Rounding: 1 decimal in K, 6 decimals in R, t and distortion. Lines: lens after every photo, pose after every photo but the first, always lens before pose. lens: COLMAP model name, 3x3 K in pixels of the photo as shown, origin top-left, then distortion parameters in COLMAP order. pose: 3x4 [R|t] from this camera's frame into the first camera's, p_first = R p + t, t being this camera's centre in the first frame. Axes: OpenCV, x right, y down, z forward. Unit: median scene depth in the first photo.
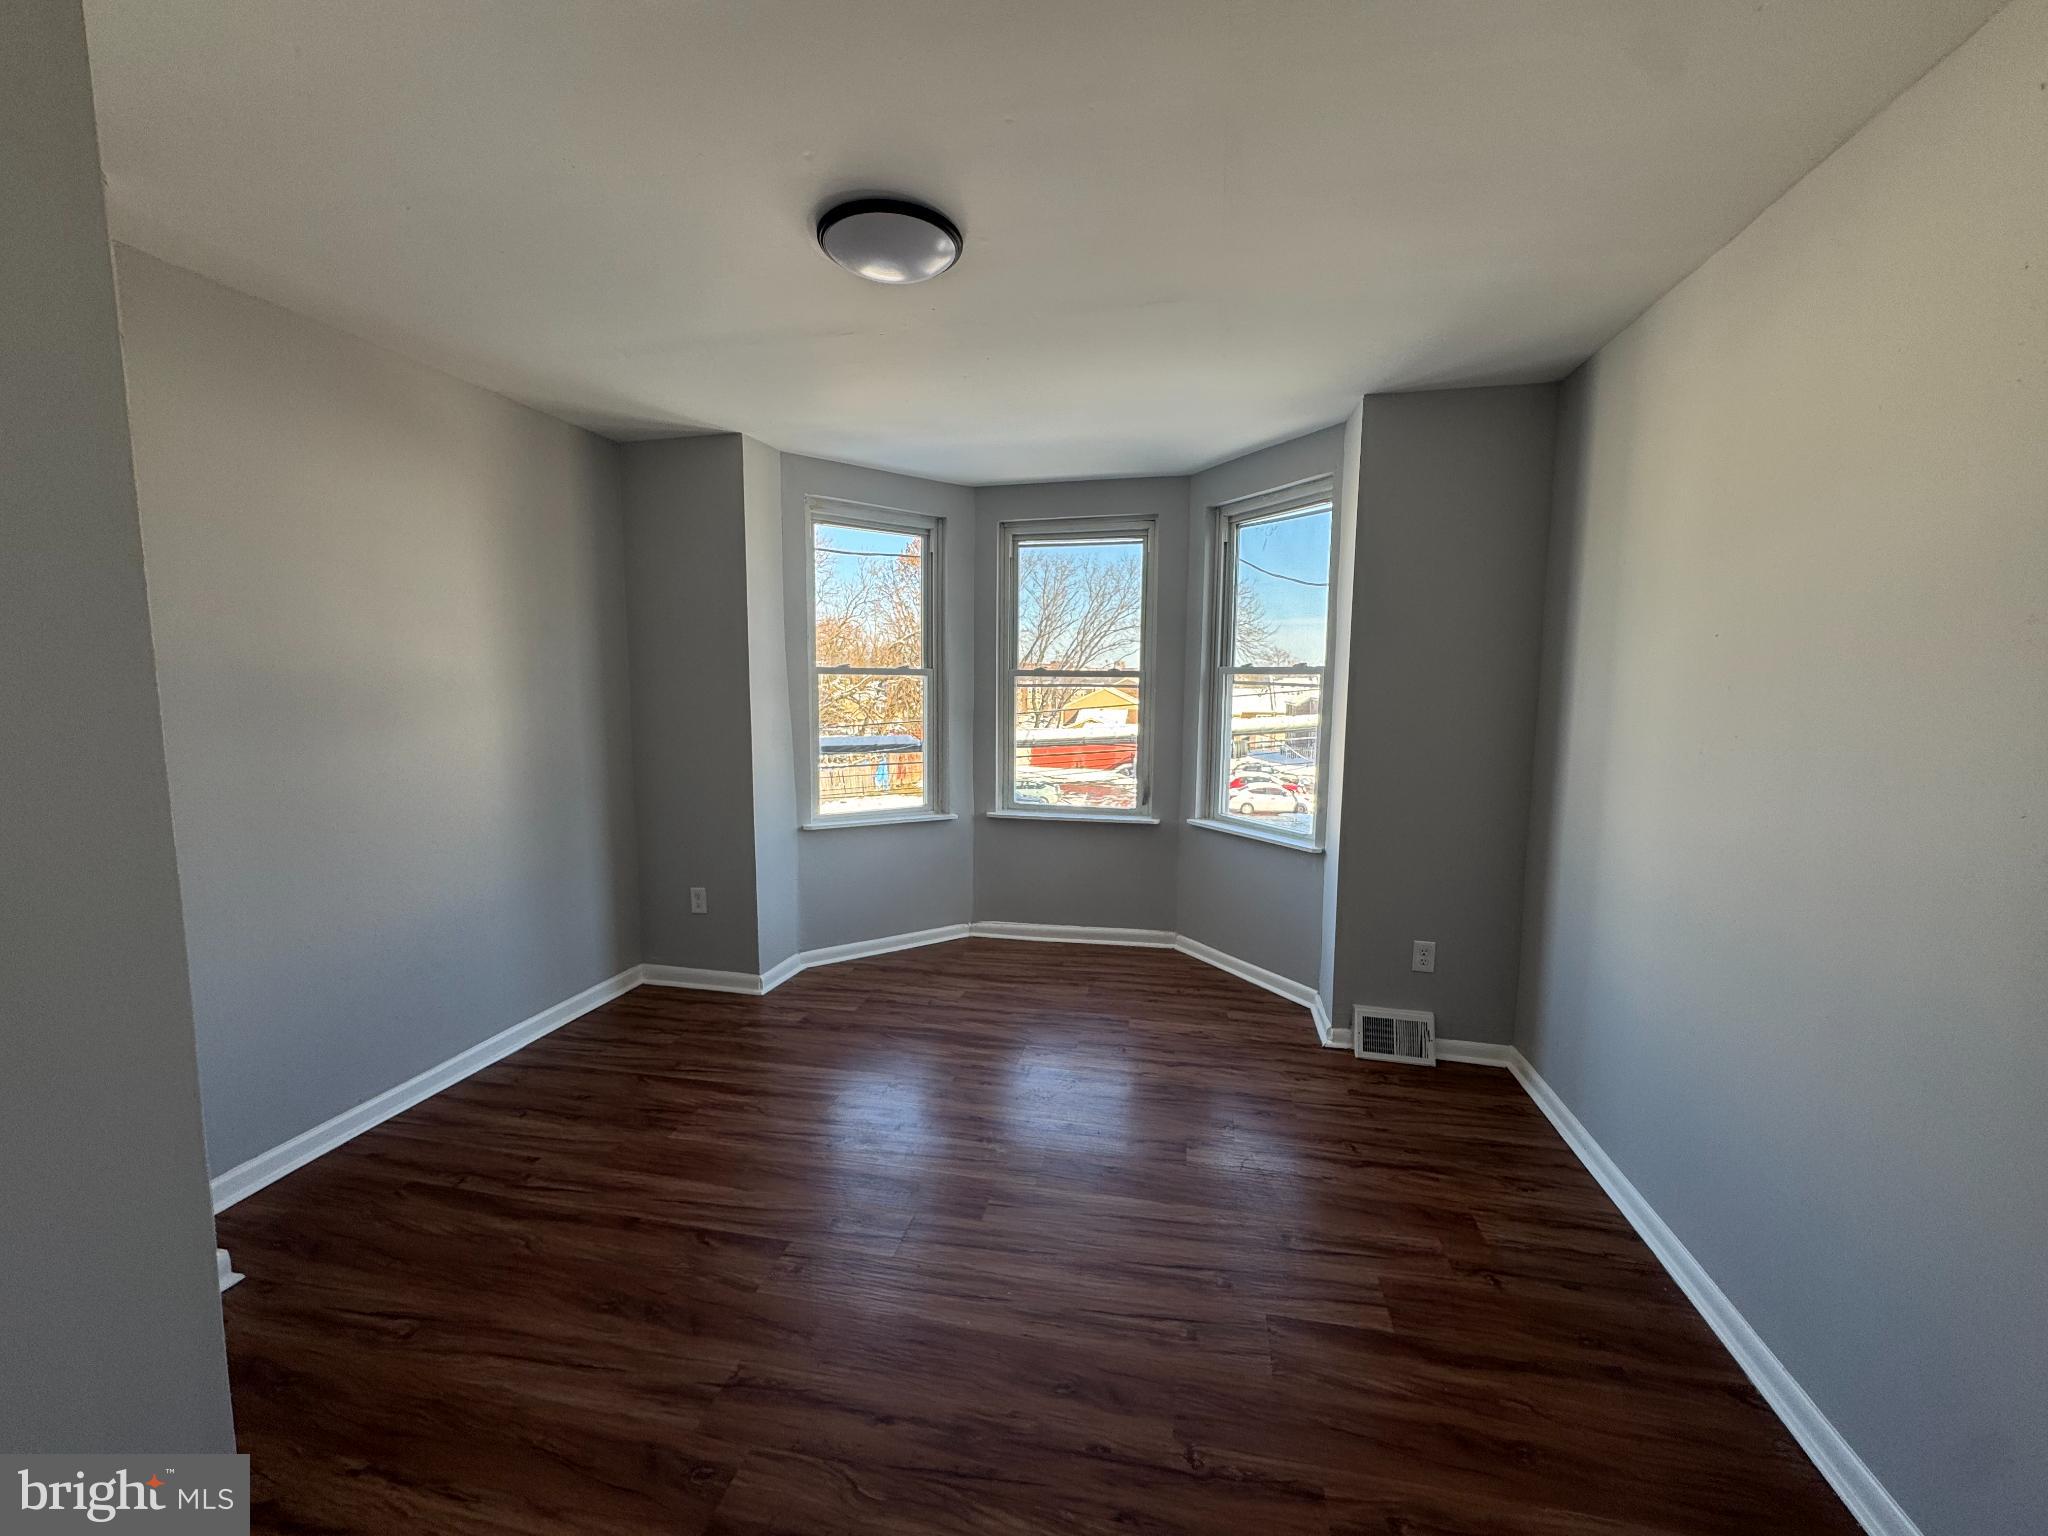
lens RADIAL K [[815.3, 0, 1029.5], [0, 815.3, 762.2], [0, 0, 1]] dist [-0.006251, 0.001638]
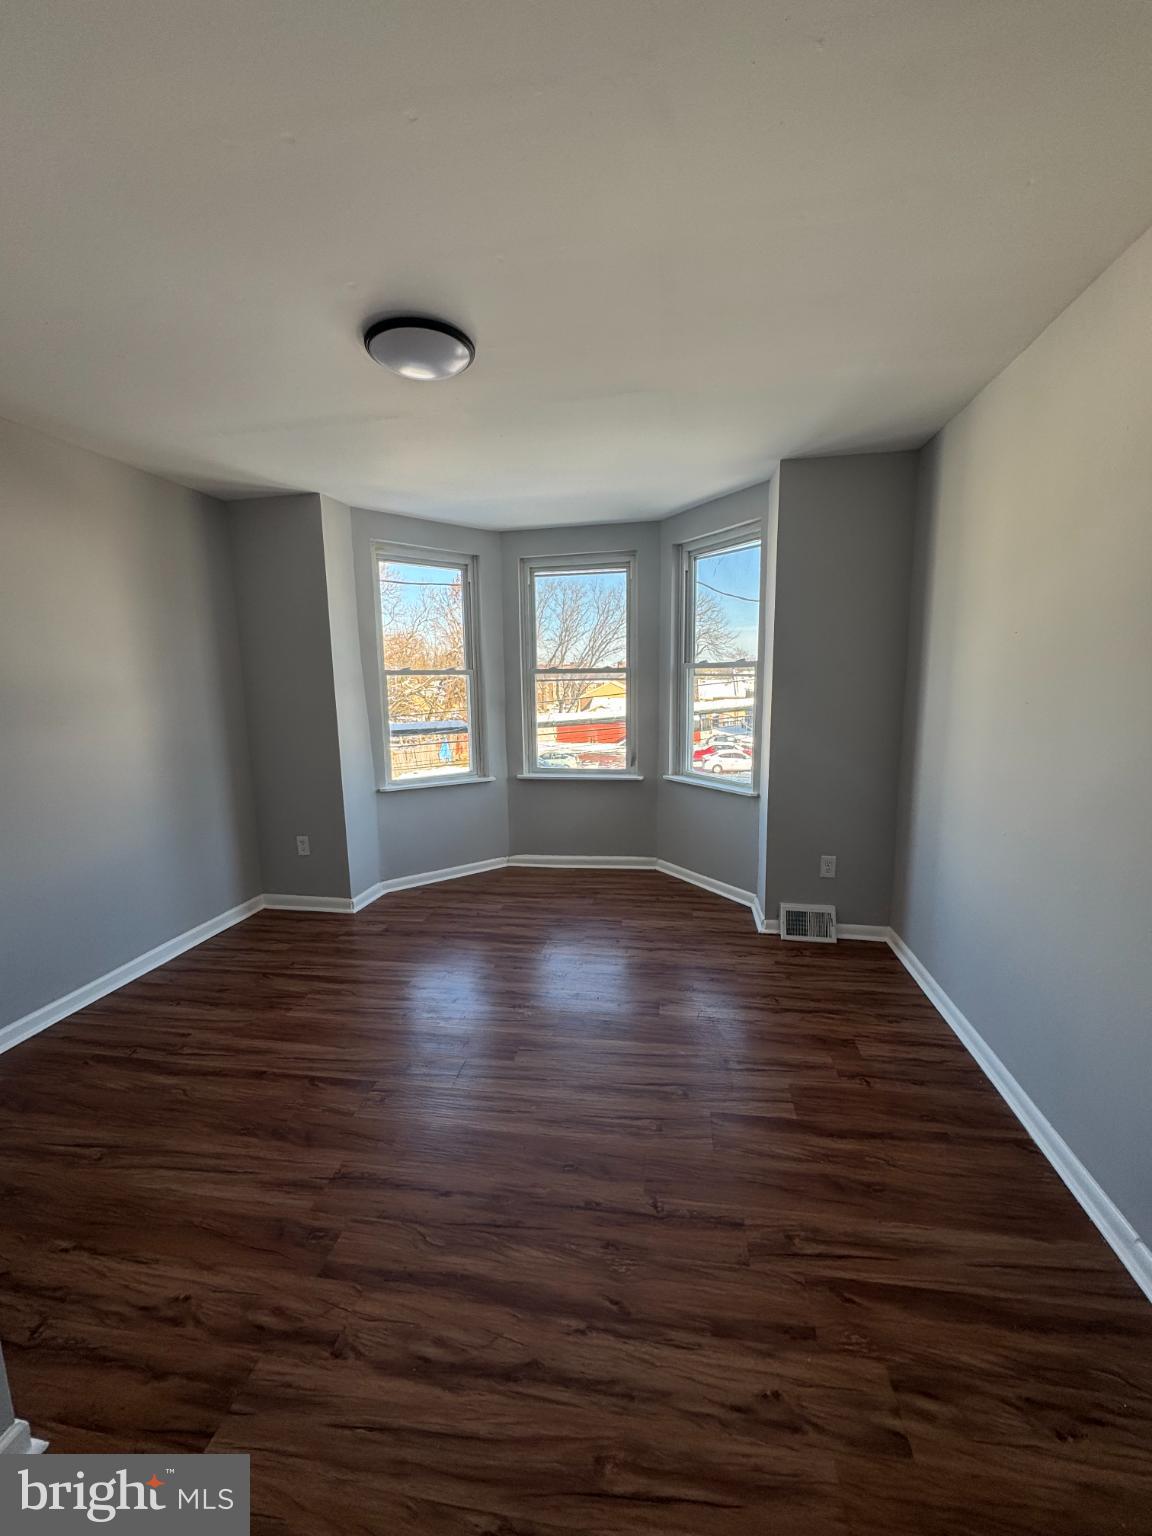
lens RADIAL K [[611.5, 0, 583.4], [0, 611.5, 765.4], [0, 0, 1]] dist [-0.006251, 0.001638]
pose [[0.998705, -0.029240, 0.041635, 0.027461], [0.027406, 0.998657, 0.043963, 0.006944], [-0.042865, -0.042765, 0.998165, -0.033625]]
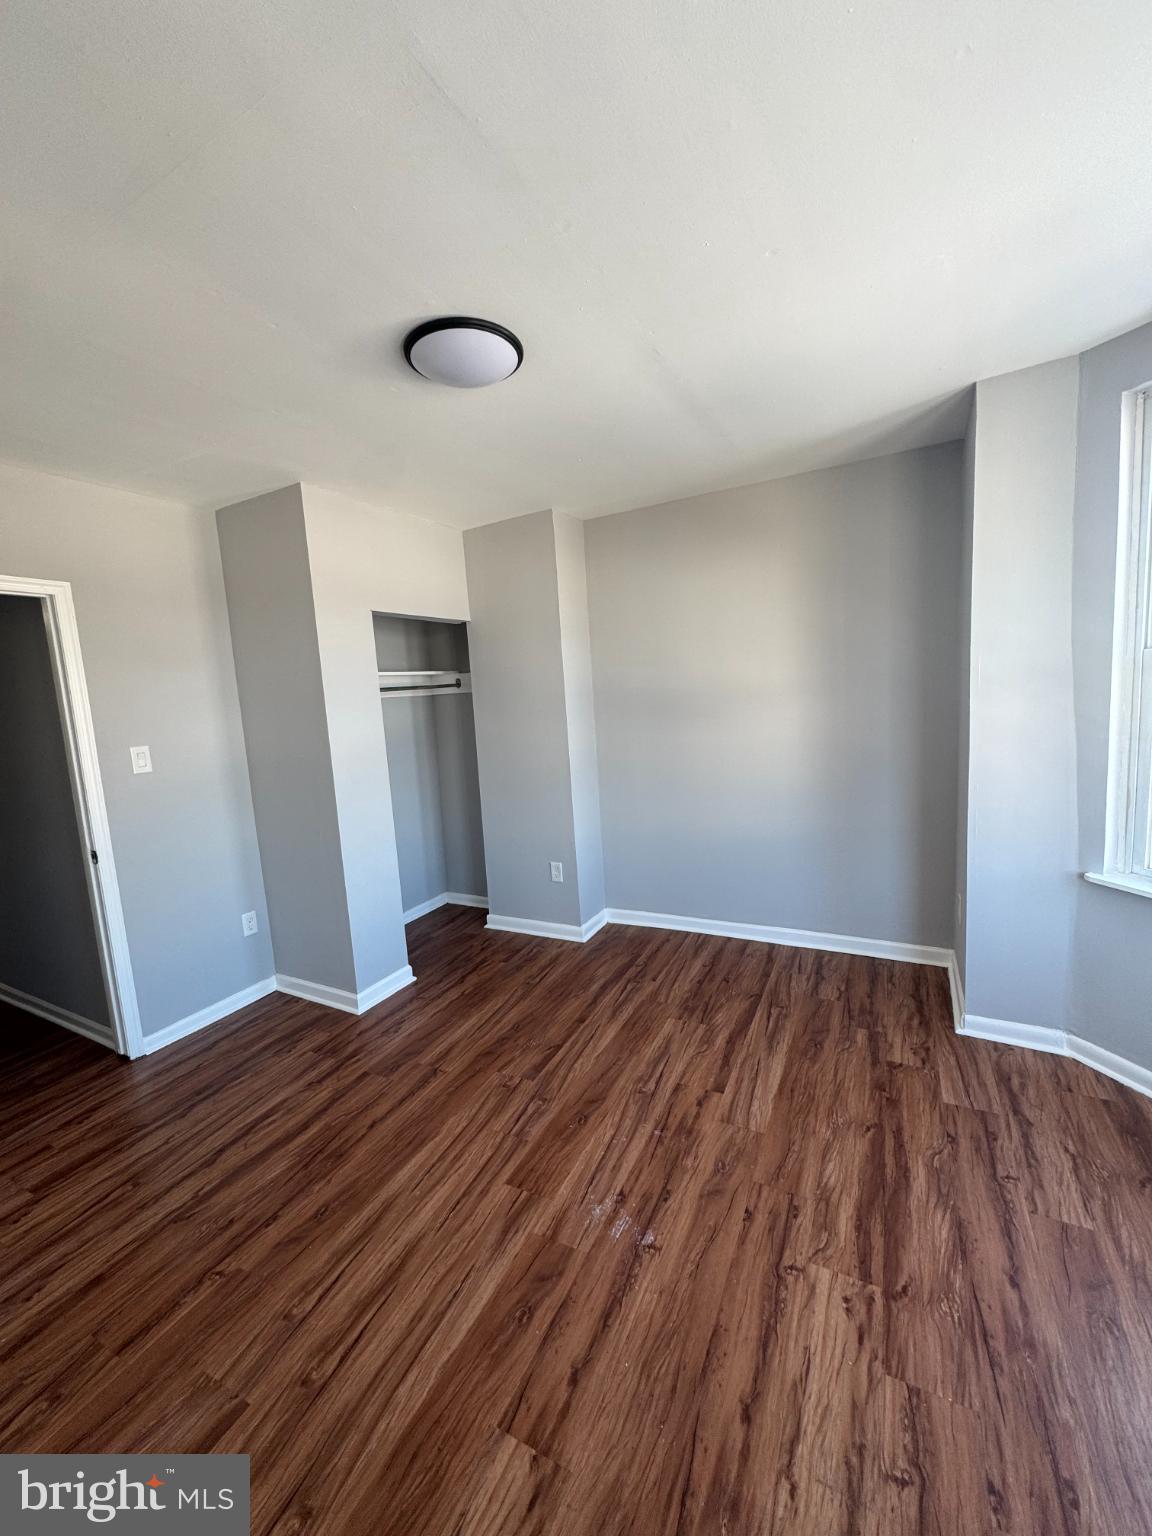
lens RADIAL K [[611.5, 0, 577.9], [0, 611.5, 766.6], [0, 0, 1]] dist [-0.006251, 0.001638]
pose [[-0.278598, 0.132899, -0.951168, 0.538925], [-0.035393, 0.988286, 0.148452, -0.122469], [0.959755, 0.075023, -0.270631, 1.066418]]
